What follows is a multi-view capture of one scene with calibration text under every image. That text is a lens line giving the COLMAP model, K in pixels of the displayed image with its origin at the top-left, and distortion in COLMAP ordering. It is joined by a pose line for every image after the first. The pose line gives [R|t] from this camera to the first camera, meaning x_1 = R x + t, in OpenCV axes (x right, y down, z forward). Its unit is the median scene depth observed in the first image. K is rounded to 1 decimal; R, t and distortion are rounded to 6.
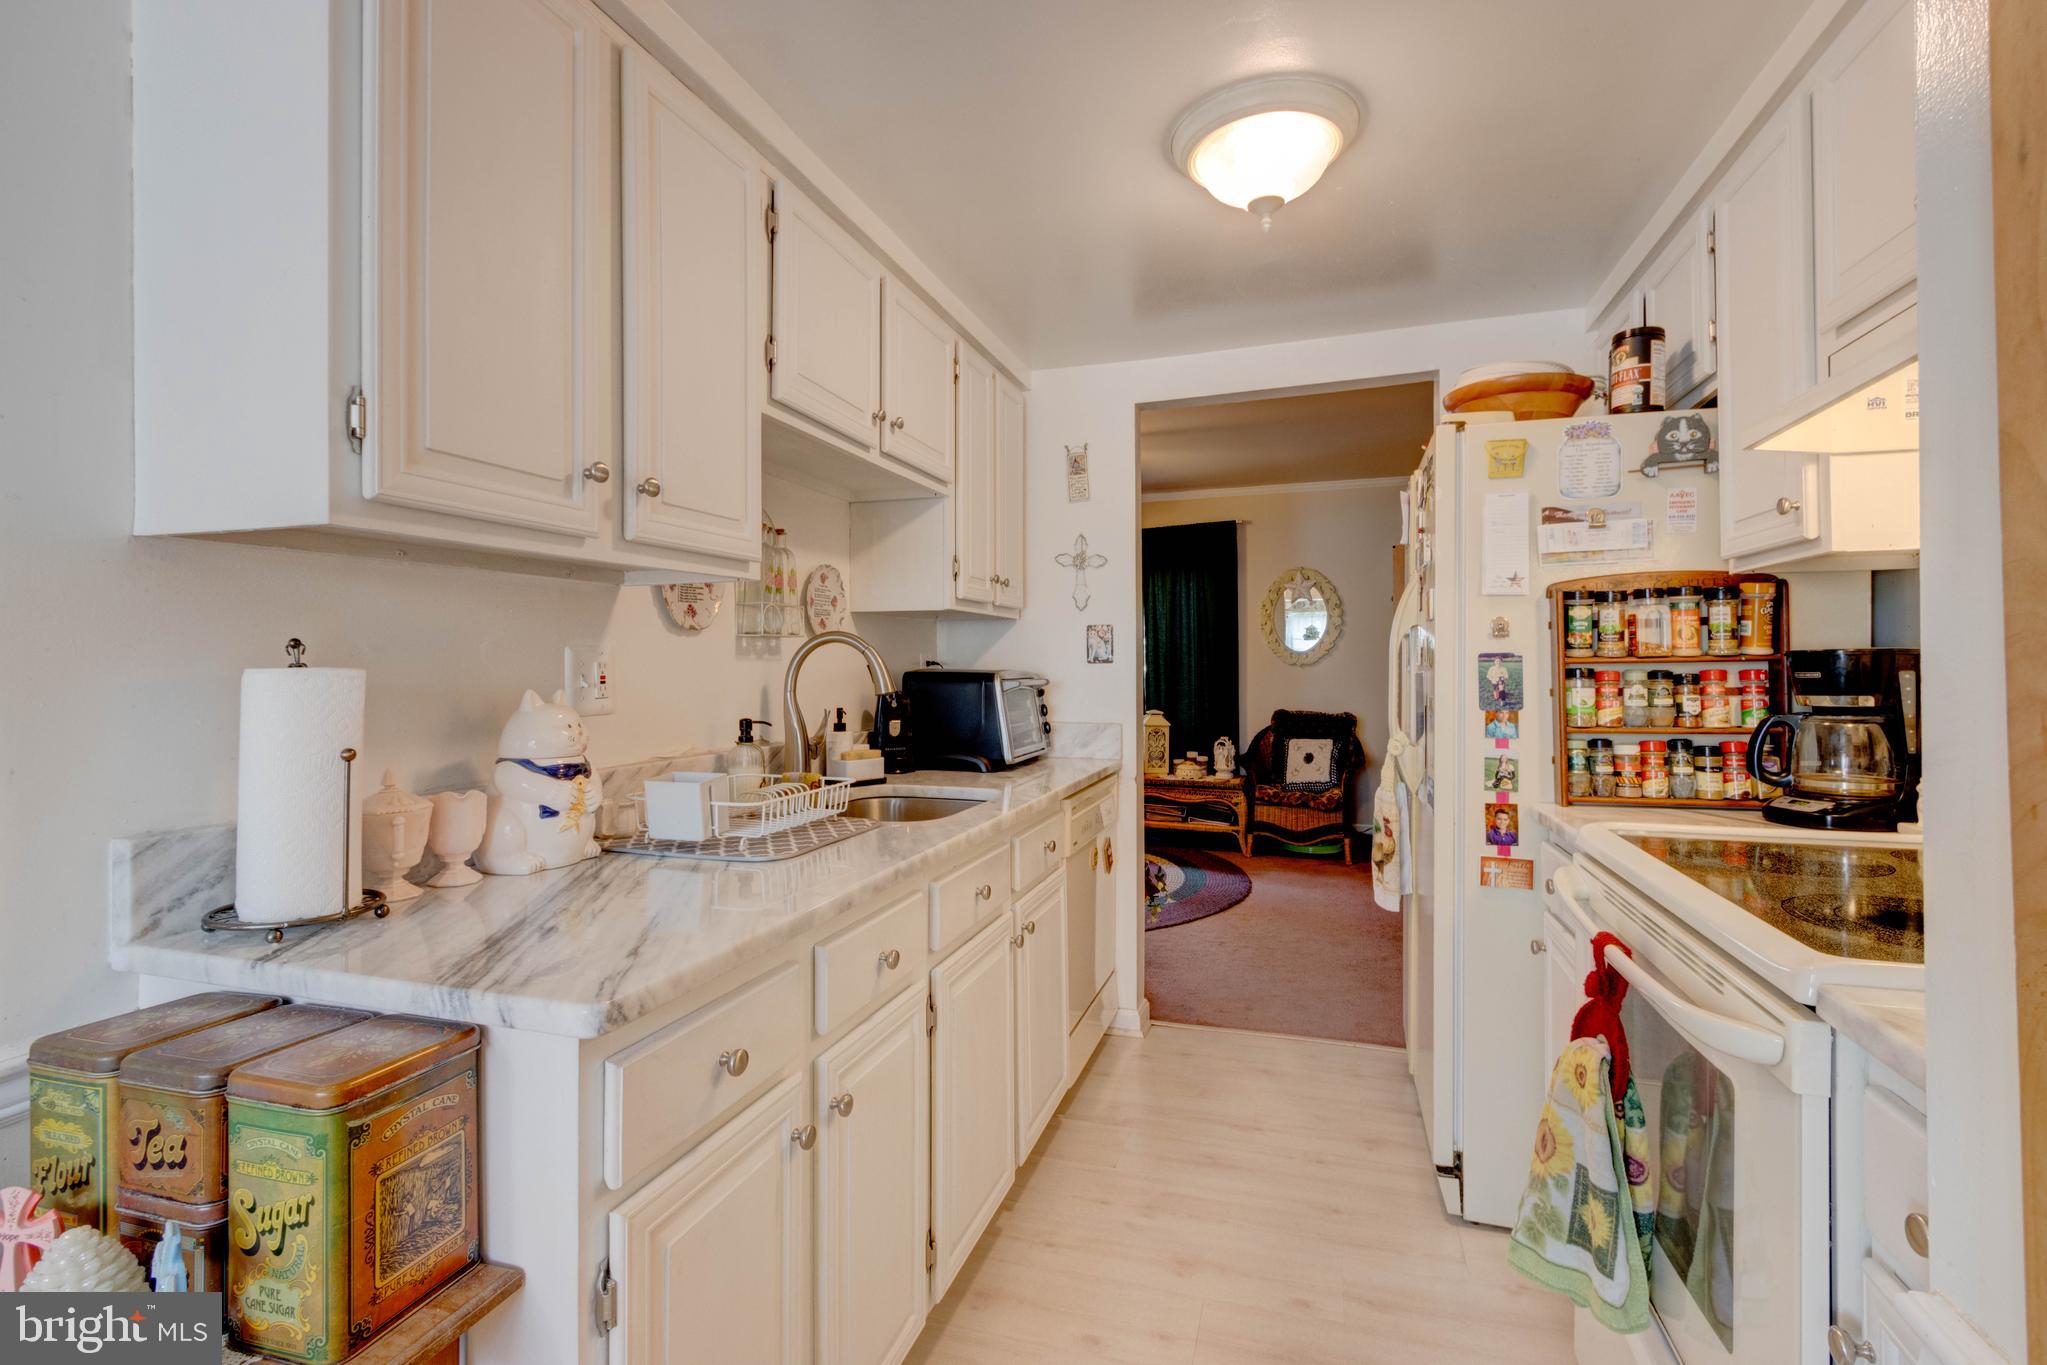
lens RADIAL K [[938.8, 0, 1021.8], [0, 938.8, 657.0], [0, 0, 1]] dist [0.003646, -0.000565]
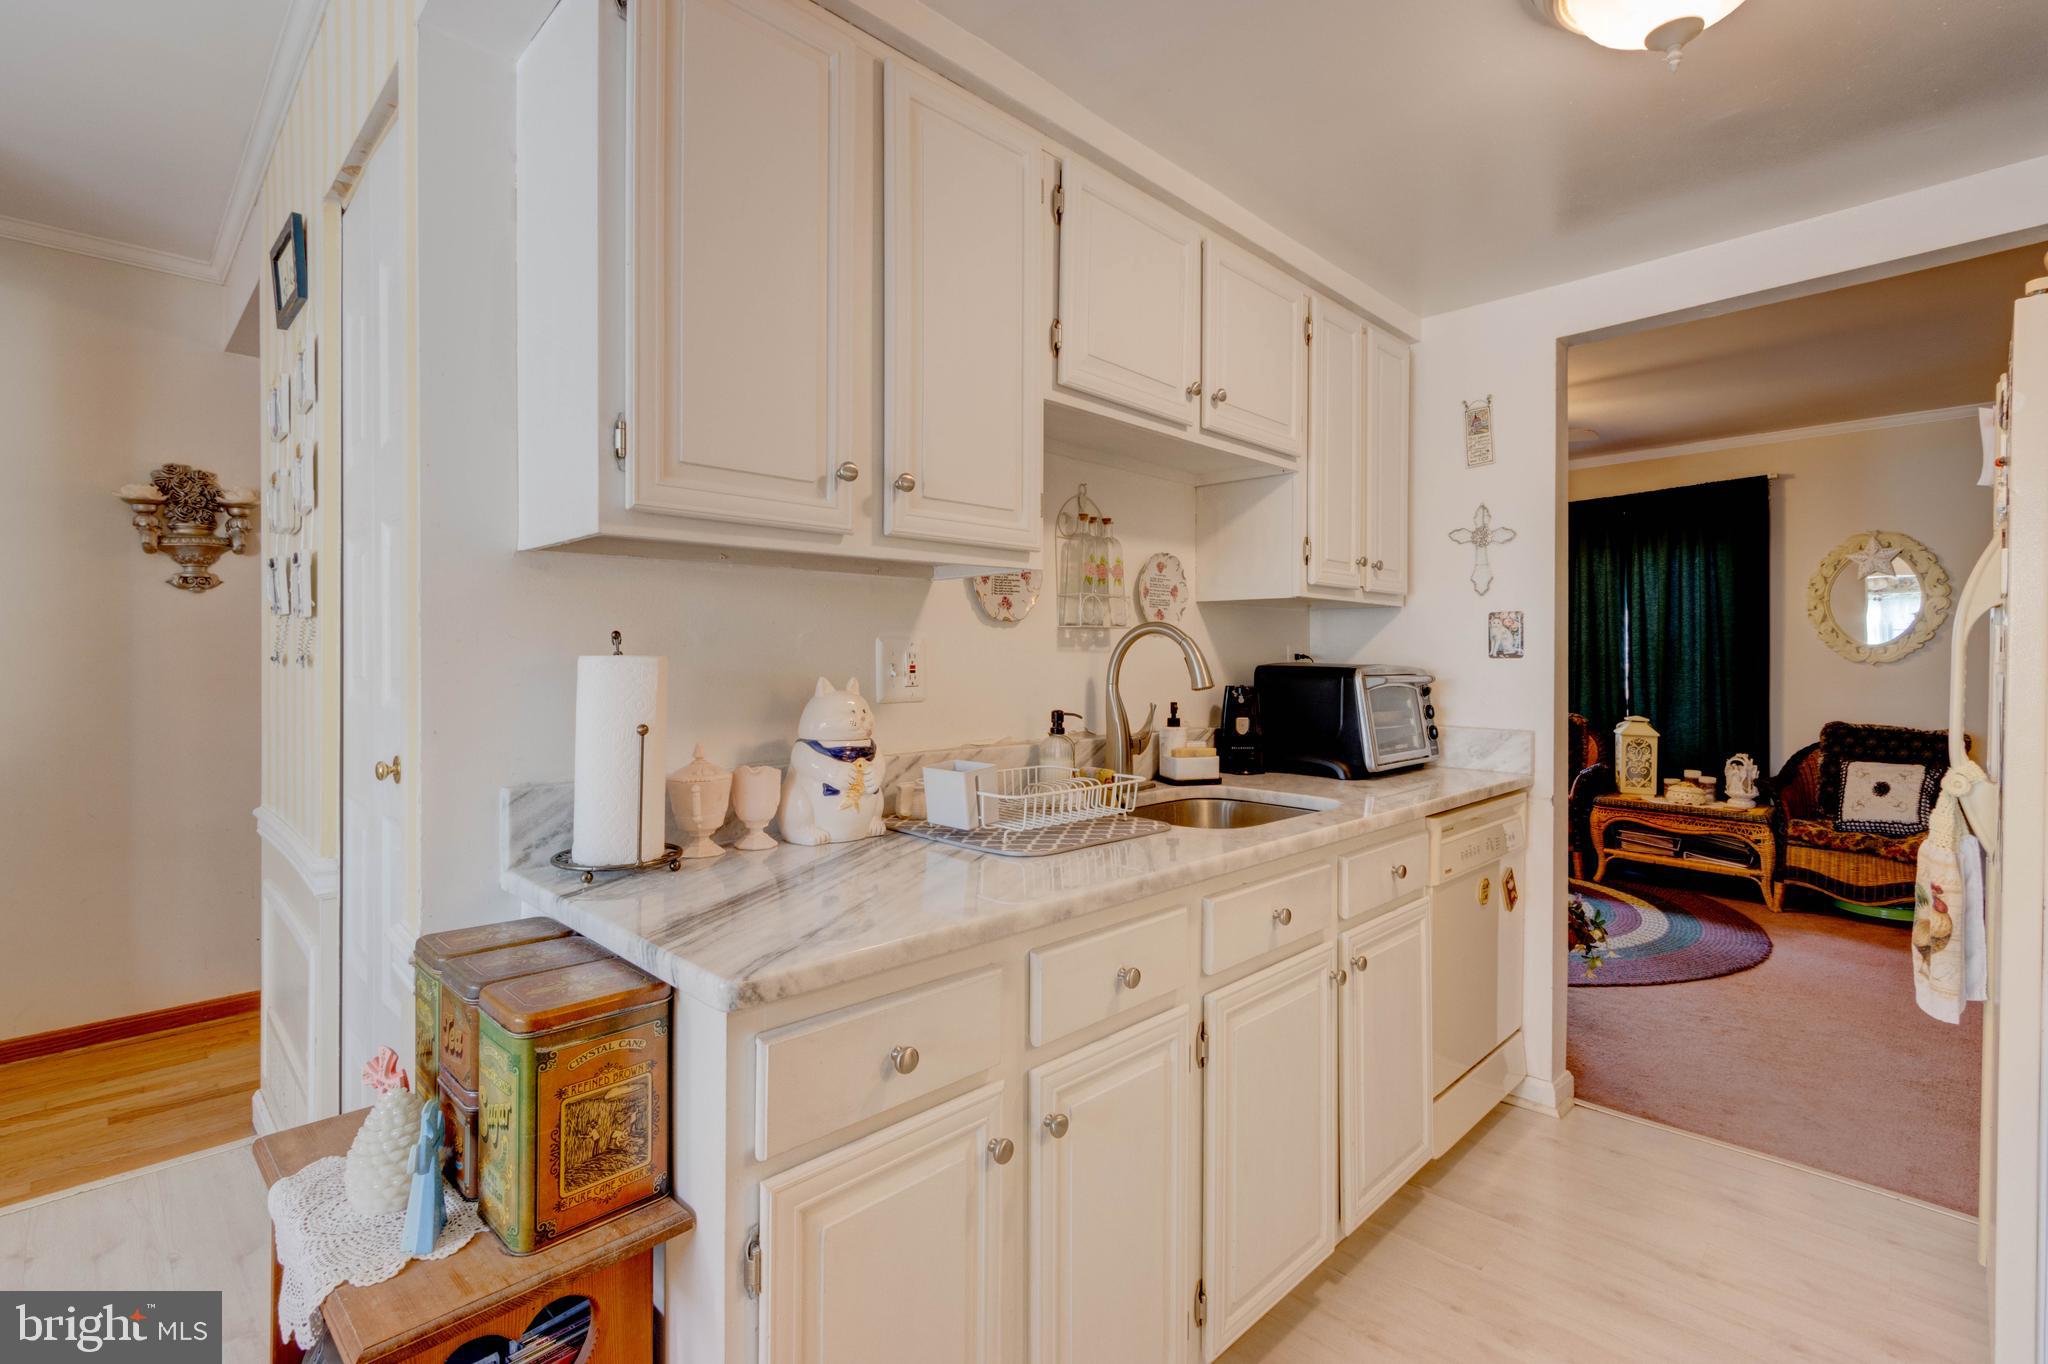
lens RADIAL K [[939.3, 0, 1022.3], [0, 939.3, 656.5], [0, 0, 1]] dist [0.003646, -0.000565]
pose [[0.888458, 0.007289, -0.458899, 0.139124], [-0.004002, 0.999959, 0.008136, 0.000716], [0.458940, -0.005393, 0.888451, 0.102305]]
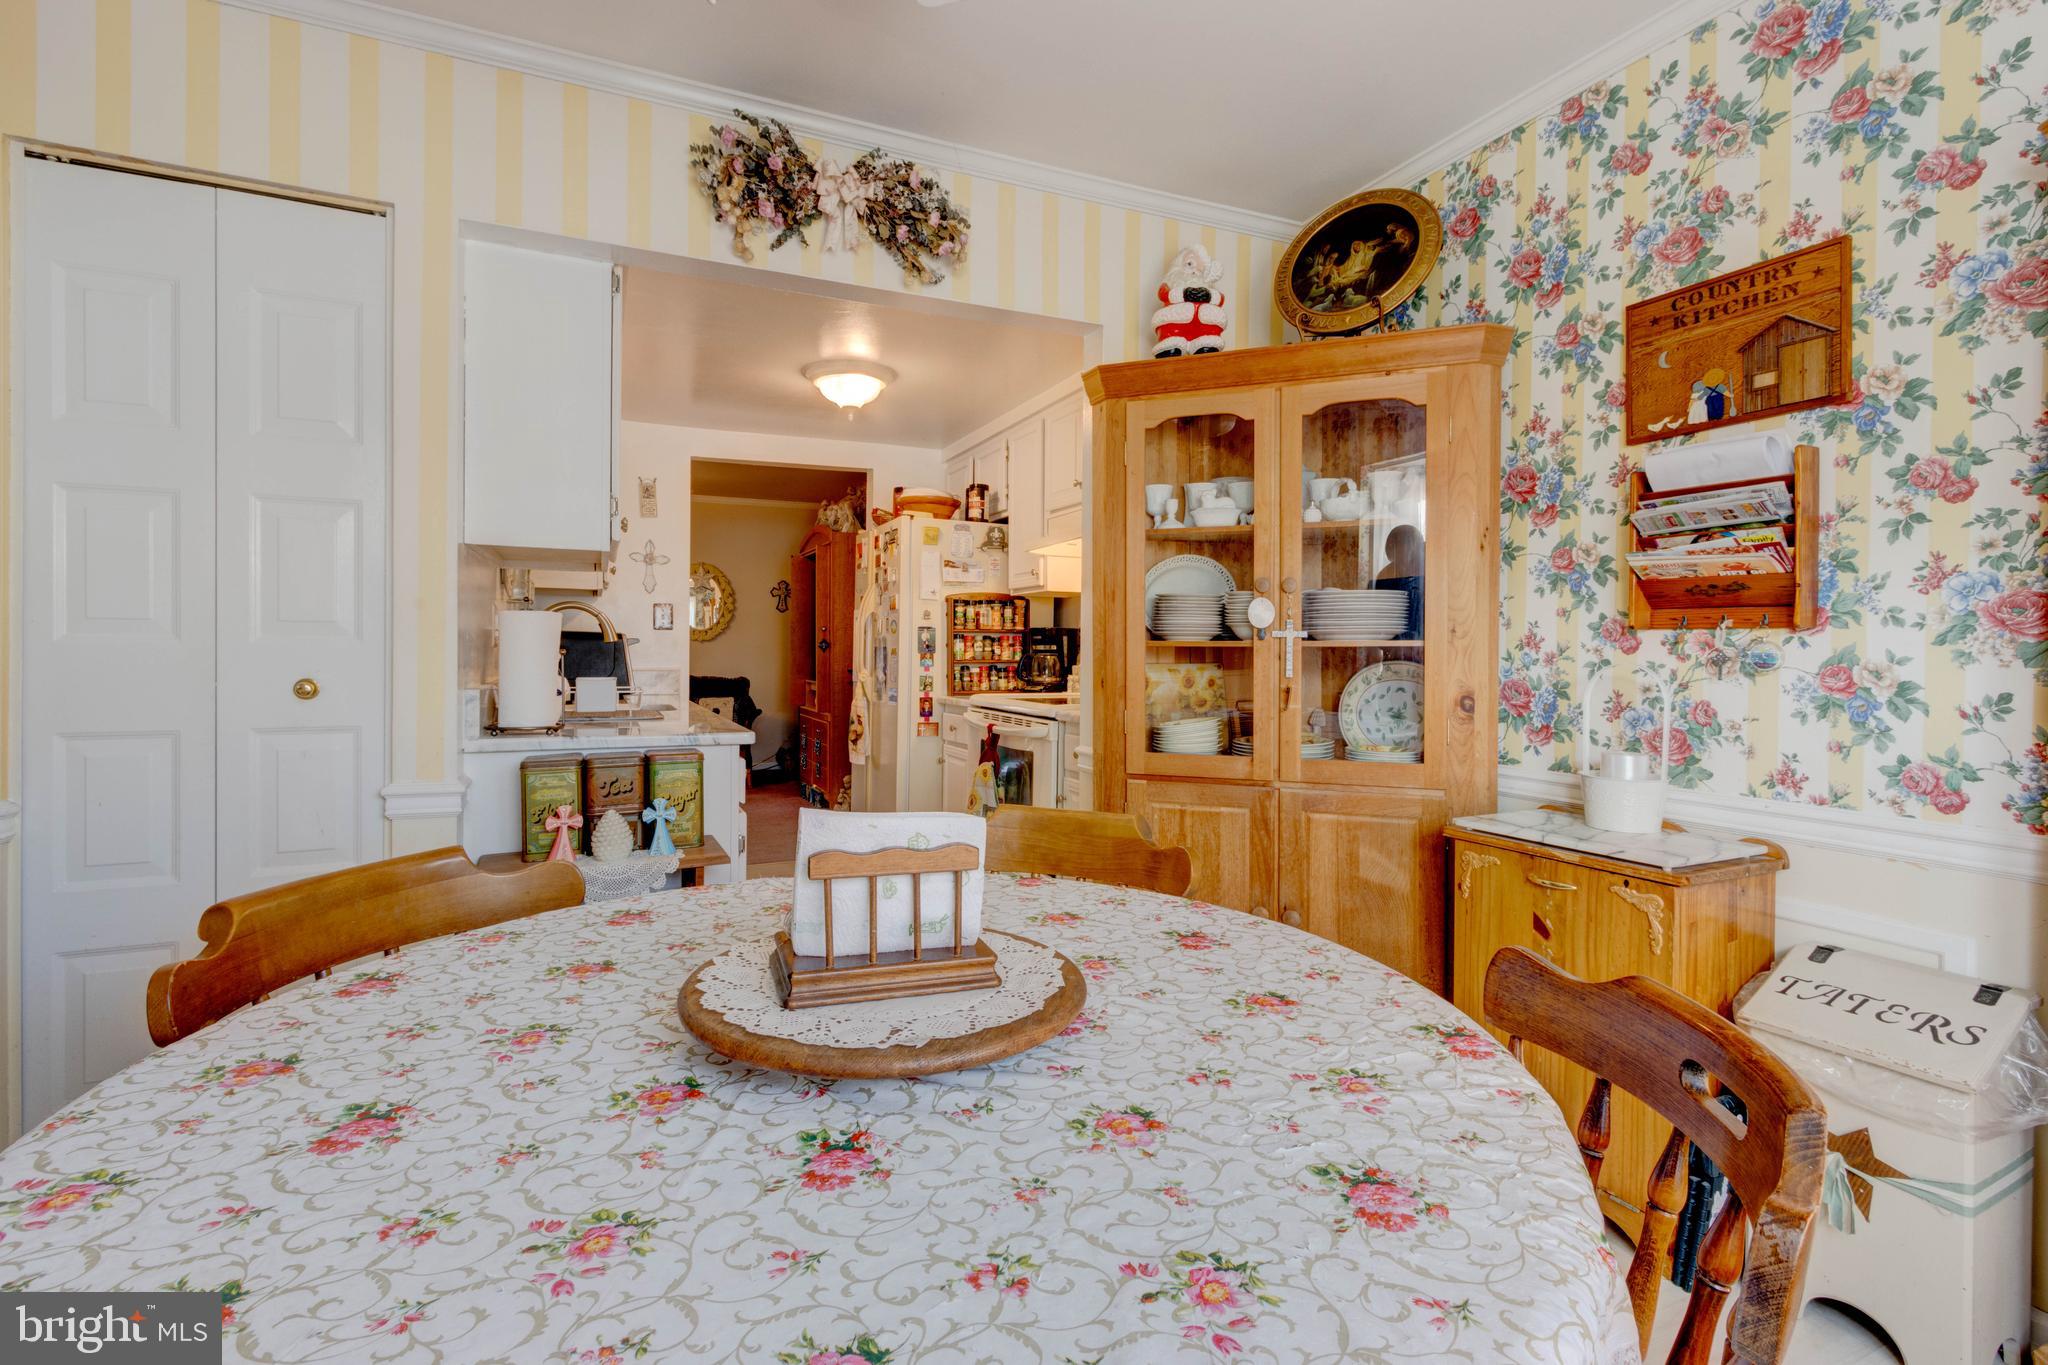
lens RADIAL K [[939.3, 0, 1022.3], [0, 939.3, 657.0], [0, 0, 1]] dist [0.003646, -0.000565]
pose [[0.738501, 0.006523, 0.674221, -0.804251], [-0.016373, 0.999832, 0.008261, 0.045435], [-0.674053, -0.017140, 0.738484, -0.756172]]
